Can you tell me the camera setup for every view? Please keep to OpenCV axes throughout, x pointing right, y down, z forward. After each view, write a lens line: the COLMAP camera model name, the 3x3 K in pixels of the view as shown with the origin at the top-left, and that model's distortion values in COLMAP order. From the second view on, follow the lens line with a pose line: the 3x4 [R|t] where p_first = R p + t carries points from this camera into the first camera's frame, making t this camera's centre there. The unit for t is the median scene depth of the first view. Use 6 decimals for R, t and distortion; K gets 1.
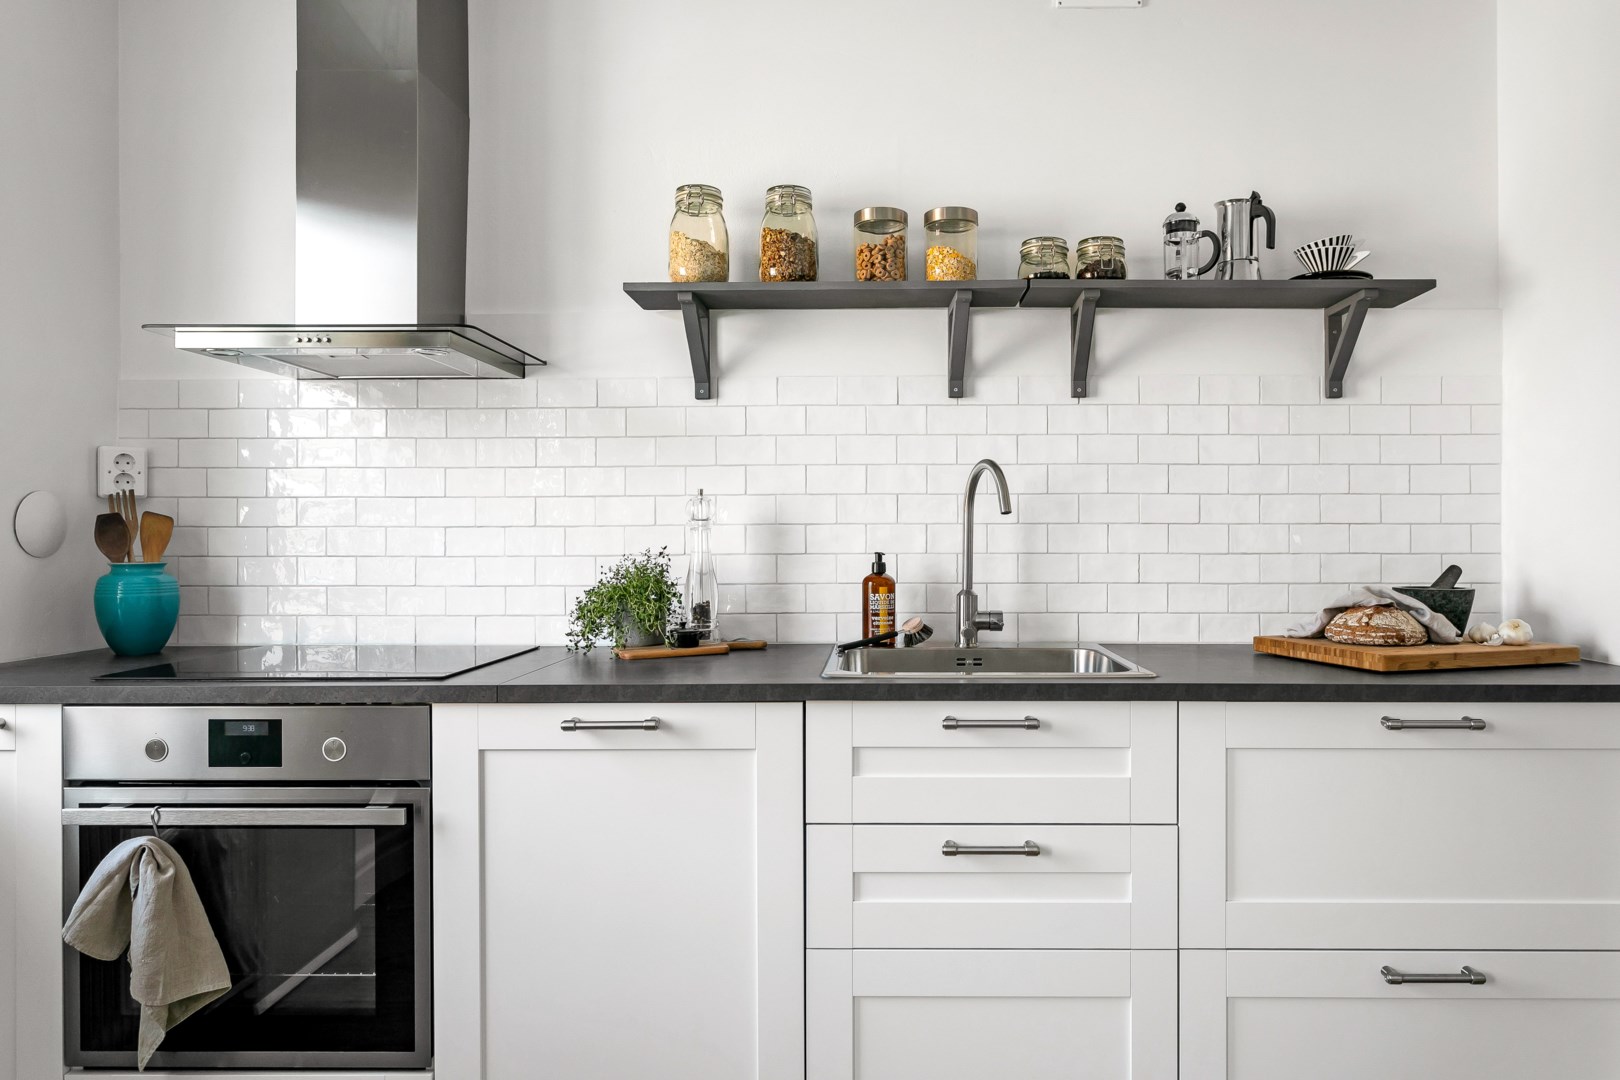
lens RADIAL K [[1184.0, 0, 858.1], [0, 1184.0, 532.7], [0, 0, 1]] dist [-0.078200, -0.000330]
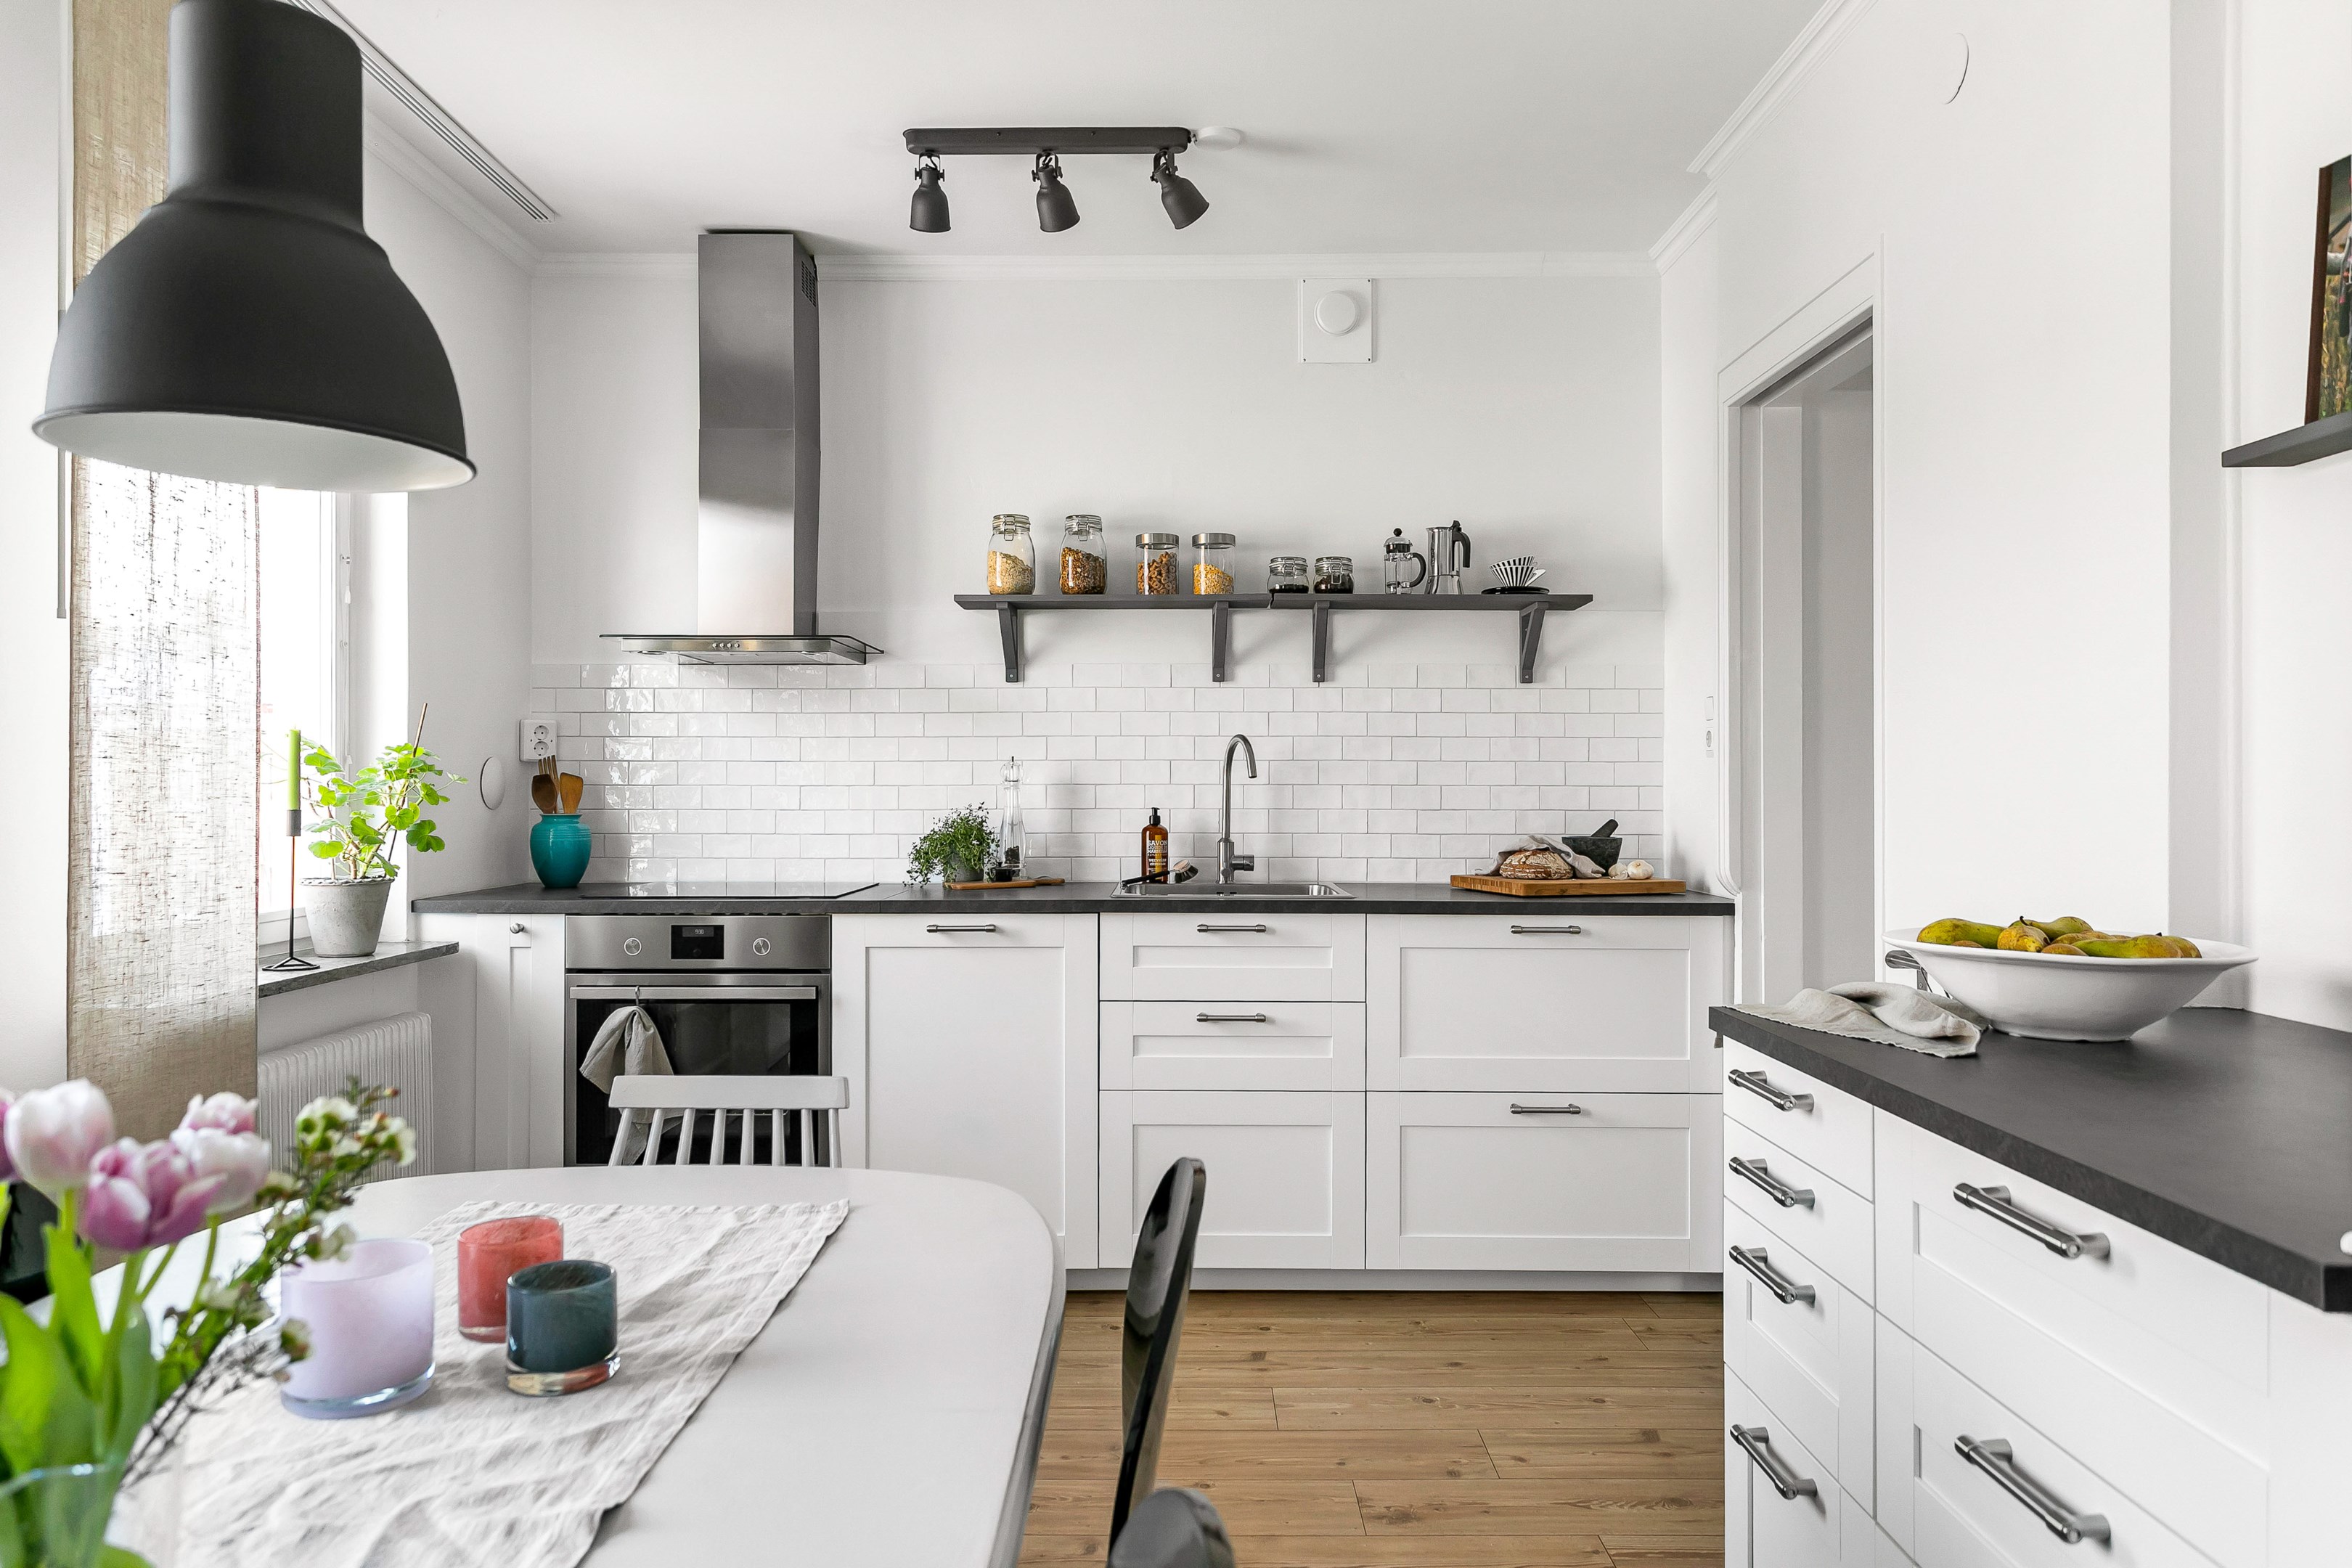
lens RADIAL K [[1490.1, 0, 1176.0], [0, 1490.1, 784.0], [0, 0, 1]] dist [0.000976, 0.000499]
pose [[0.999709, 0.003870, 0.023807, 0.002302], [-0.003821, 0.999991, -0.002084, -0.005095], [-0.023815, 0.001992, 0.999714, -0.581886]]
